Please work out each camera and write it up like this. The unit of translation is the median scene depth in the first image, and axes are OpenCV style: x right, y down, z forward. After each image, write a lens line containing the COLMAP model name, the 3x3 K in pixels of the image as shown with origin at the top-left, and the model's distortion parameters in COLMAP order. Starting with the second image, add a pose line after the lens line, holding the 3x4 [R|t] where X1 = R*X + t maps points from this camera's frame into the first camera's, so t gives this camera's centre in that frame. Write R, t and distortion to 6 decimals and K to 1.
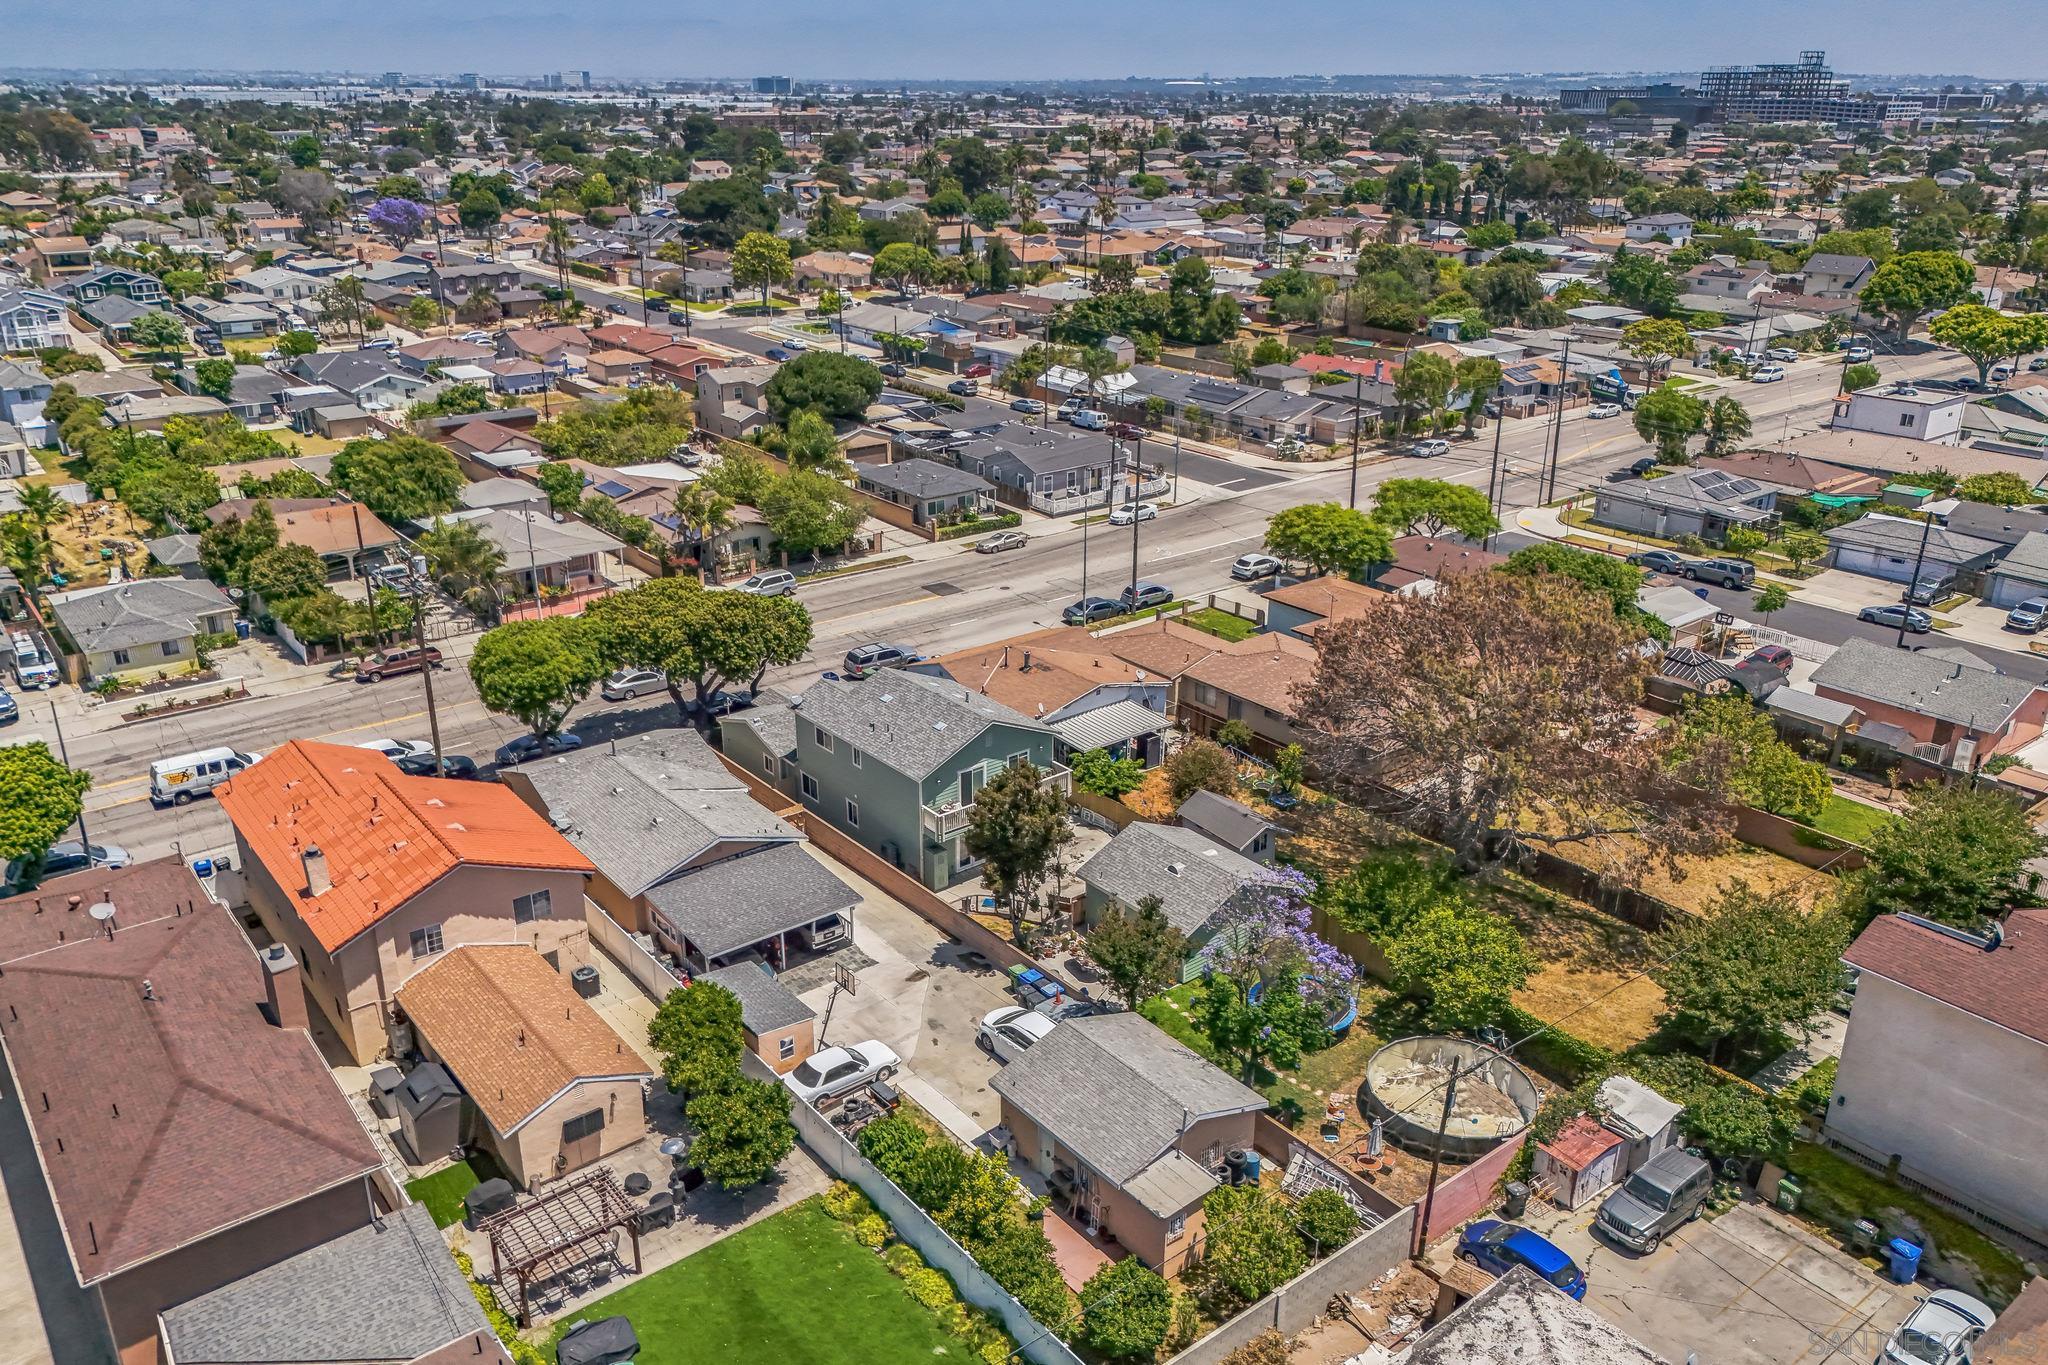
lens RADIAL K [[1530.8, 0, 1020.5], [0, 1530.8, 683.0], [0, 0, 1]] dist [0.046564, -0.048678]
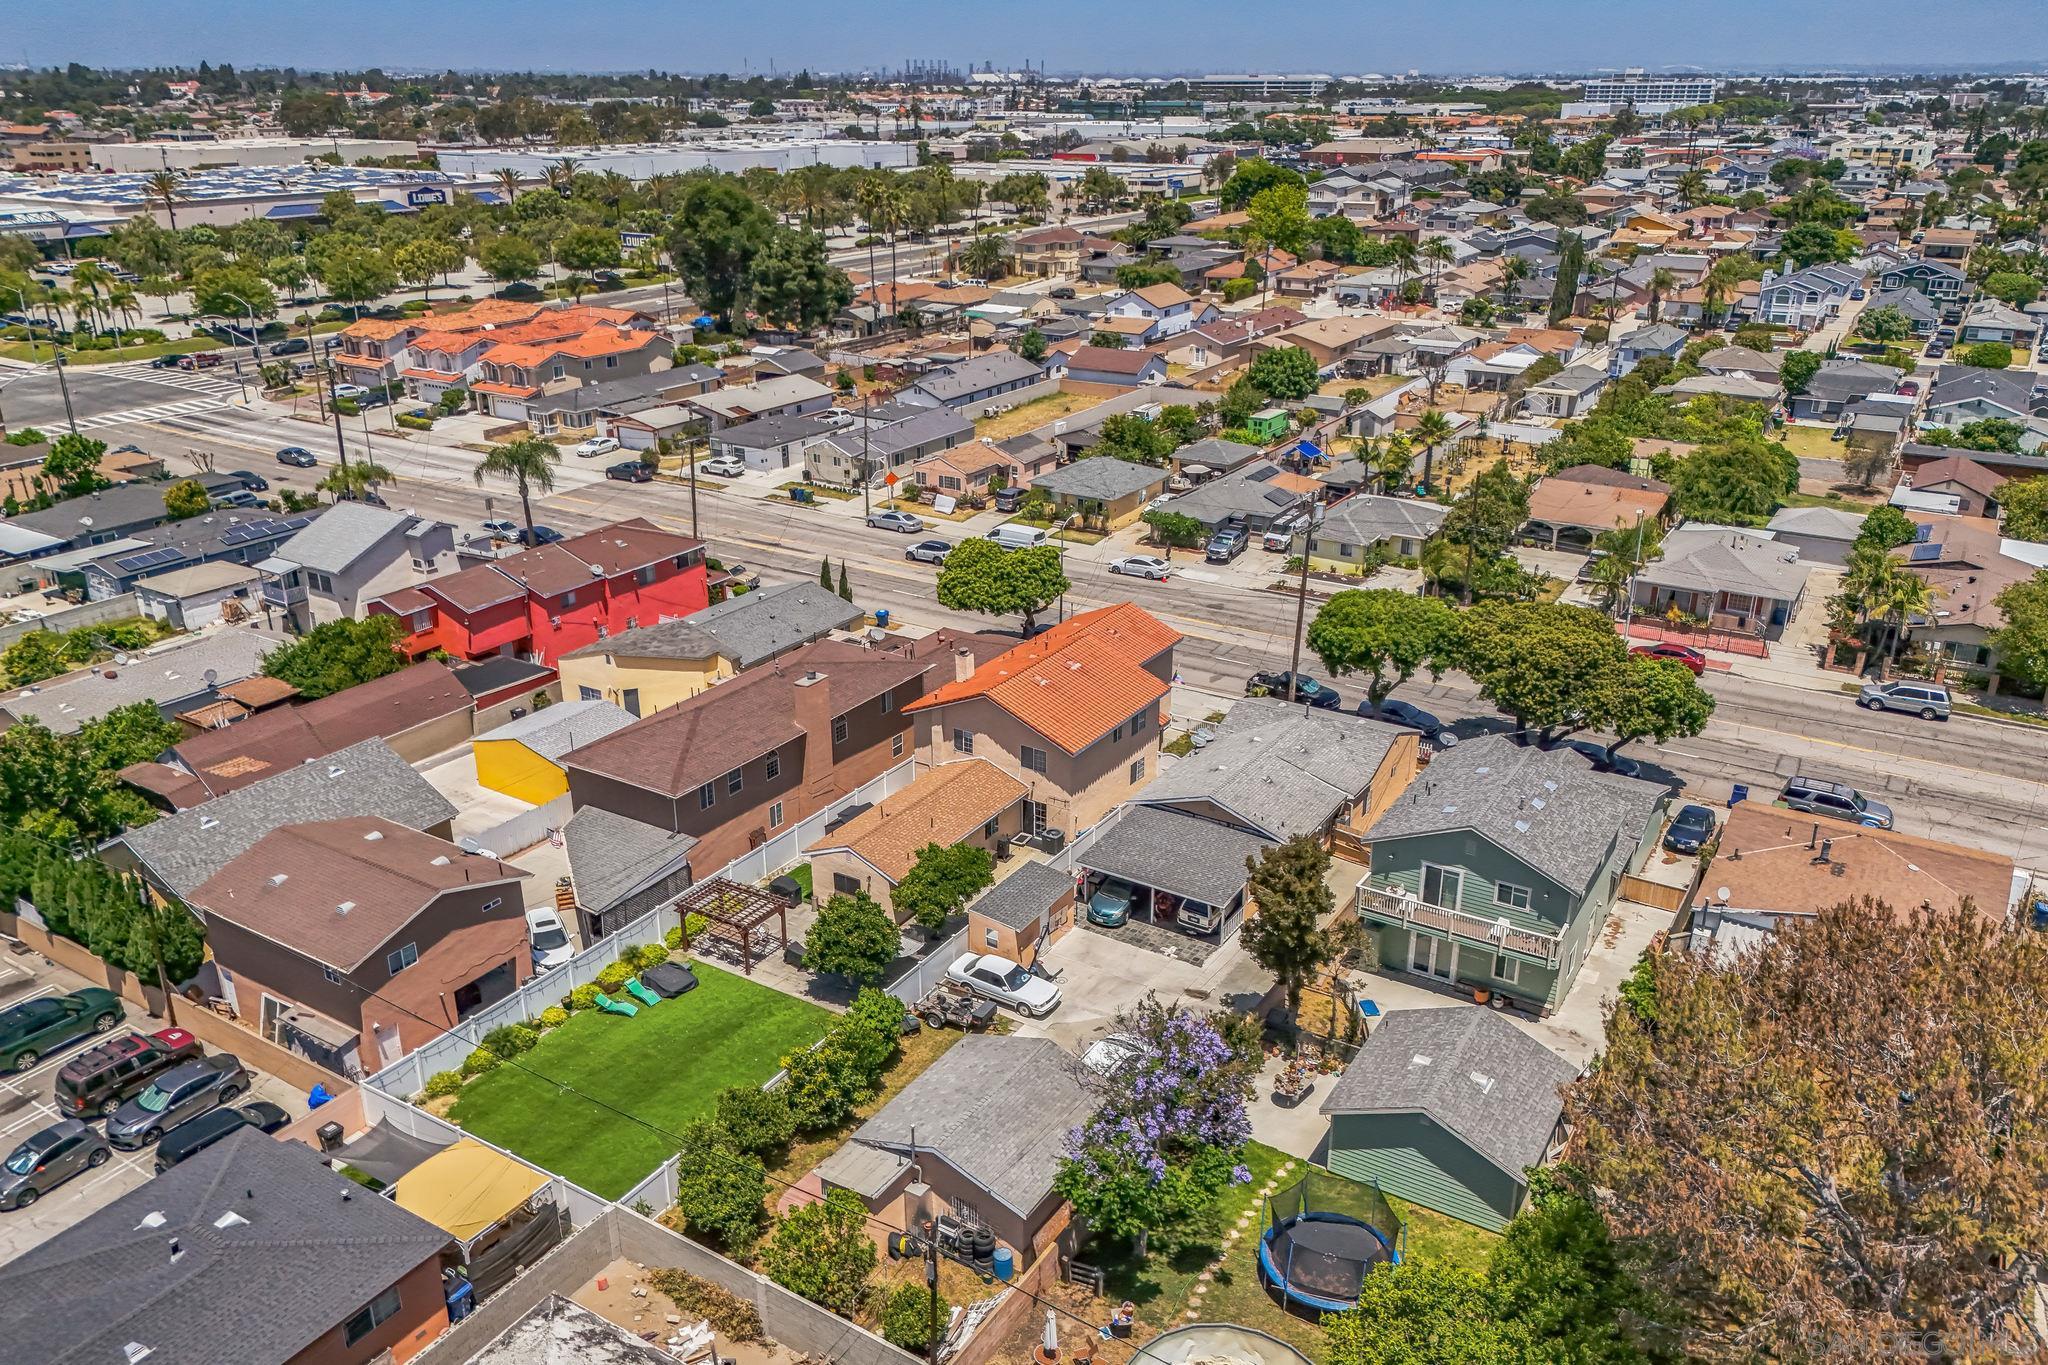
lens RADIAL K [[1530.8, 0, 1017.6], [0, 1530.8, 686.9], [0, 0, 1]] dist [0.046564, -0.048678]
pose [[0.330117, 0.344444, -0.878852, 0.346656], [-0.339474, 0.912075, 0.229951, -0.086690], [0.880784, 0.222437, 0.418021, 0.228115]]
